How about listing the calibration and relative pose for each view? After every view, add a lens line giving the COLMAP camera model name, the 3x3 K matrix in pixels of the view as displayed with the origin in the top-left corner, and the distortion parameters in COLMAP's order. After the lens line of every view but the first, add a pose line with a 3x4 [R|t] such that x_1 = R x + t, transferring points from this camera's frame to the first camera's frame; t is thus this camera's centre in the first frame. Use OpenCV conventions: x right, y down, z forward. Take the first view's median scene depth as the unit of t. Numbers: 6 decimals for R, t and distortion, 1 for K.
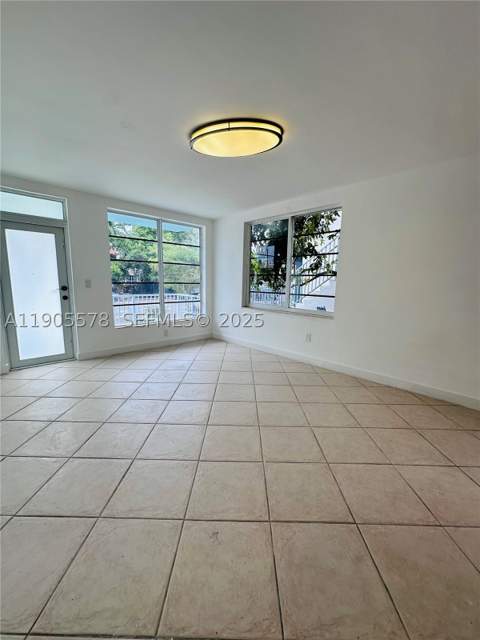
lens RADIAL K [[255.5, 0, 240.0], [0, 255.5, 320.0], [0, 0, 1]] dist [-0.003315, 0.000049]
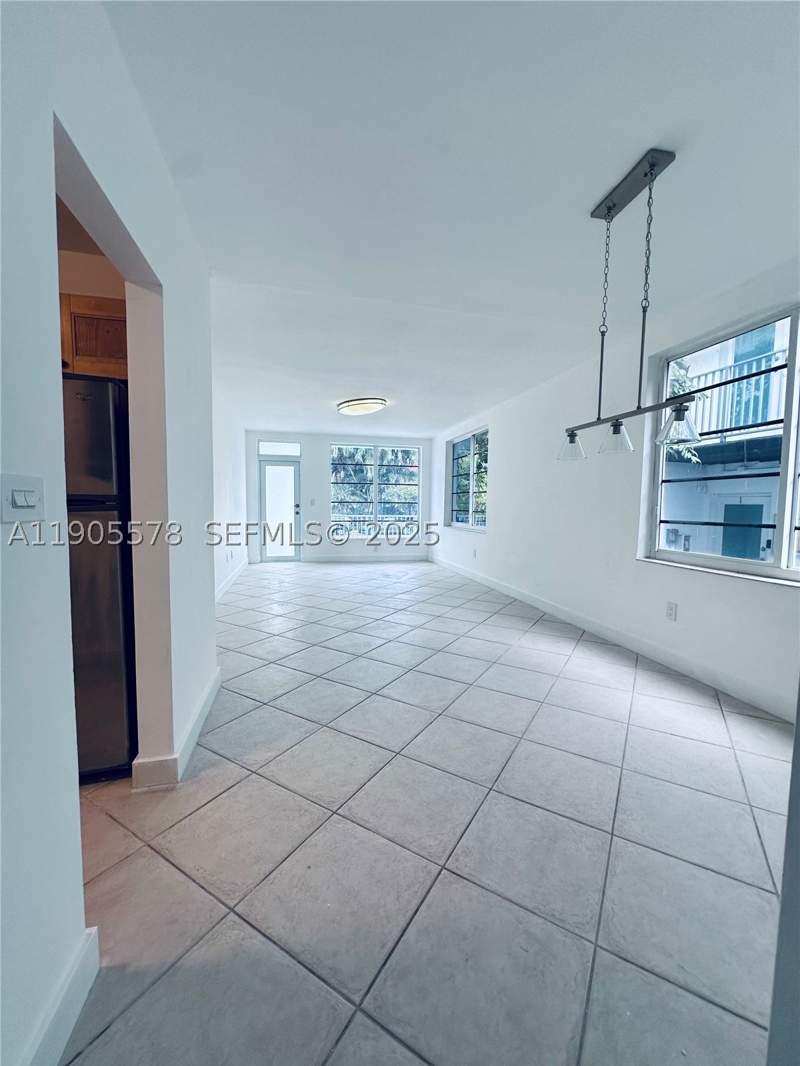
lens RADIAL K [[425.5, 0, 400.0], [0, 425.5, 533.0], [0, 0, 1]] dist [-0.003315, 0.000049]
pose [[0.856483, 0.026520, -0.515494, 0.918381], [-0.074487, 0.994576, -0.072593, 0.138248], [0.510773, 0.100573, 0.853813, -0.605505]]
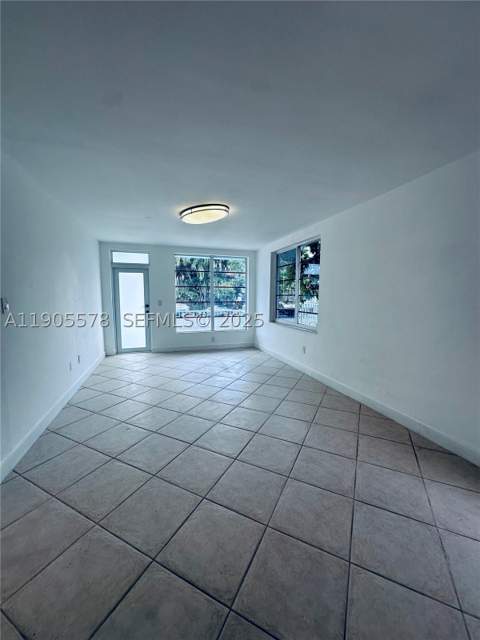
lens RADIAL K [[255.5, 0, 240.0], [0, 255.5, 320.0], [0, 0, 1]] dist [-0.003315, 0.000049]
pose [[0.896599, 0.028399, -0.441932, 0.541789], [-0.055330, 0.997306, -0.048166, 0.008378], [0.439374, 0.067637, 0.895754, -0.168787]]
